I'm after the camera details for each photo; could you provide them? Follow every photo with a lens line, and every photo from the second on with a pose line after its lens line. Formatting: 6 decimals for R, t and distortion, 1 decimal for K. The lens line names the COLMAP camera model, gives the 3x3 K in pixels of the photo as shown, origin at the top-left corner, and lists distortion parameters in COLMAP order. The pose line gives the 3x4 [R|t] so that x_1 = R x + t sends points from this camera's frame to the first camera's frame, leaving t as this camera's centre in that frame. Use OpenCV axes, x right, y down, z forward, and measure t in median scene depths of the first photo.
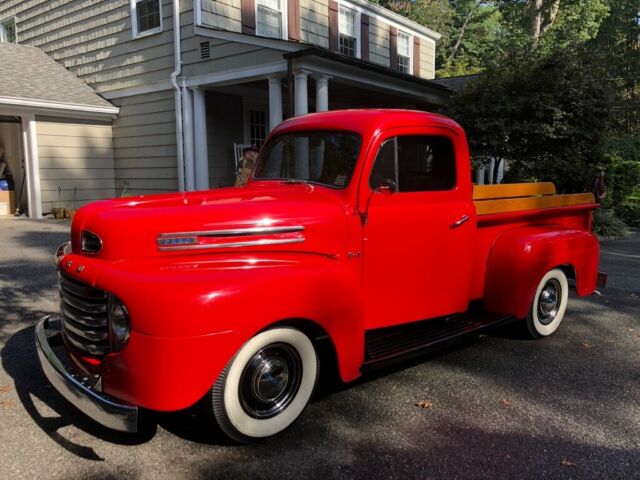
lens RADIAL K [[522.1, 0, 318.7], [0, 522.1, 235.6], [0, 0, 1]] dist [0.056177, -0.055351]
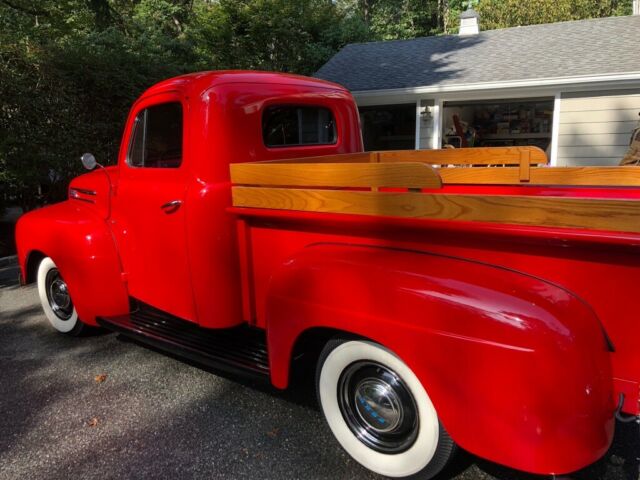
lens RADIAL K [[522.1, 0, 318.7], [0, 522.1, 235.6], [0, 0, 1]] dist [0.056177, -0.055351]
pose [[0.217629, 0.151023, -0.964277, 0.368539], [-0.114644, 0.985073, 0.128406, -0.037166], [0.969275, 0.082603, 0.231694, 0.346994]]
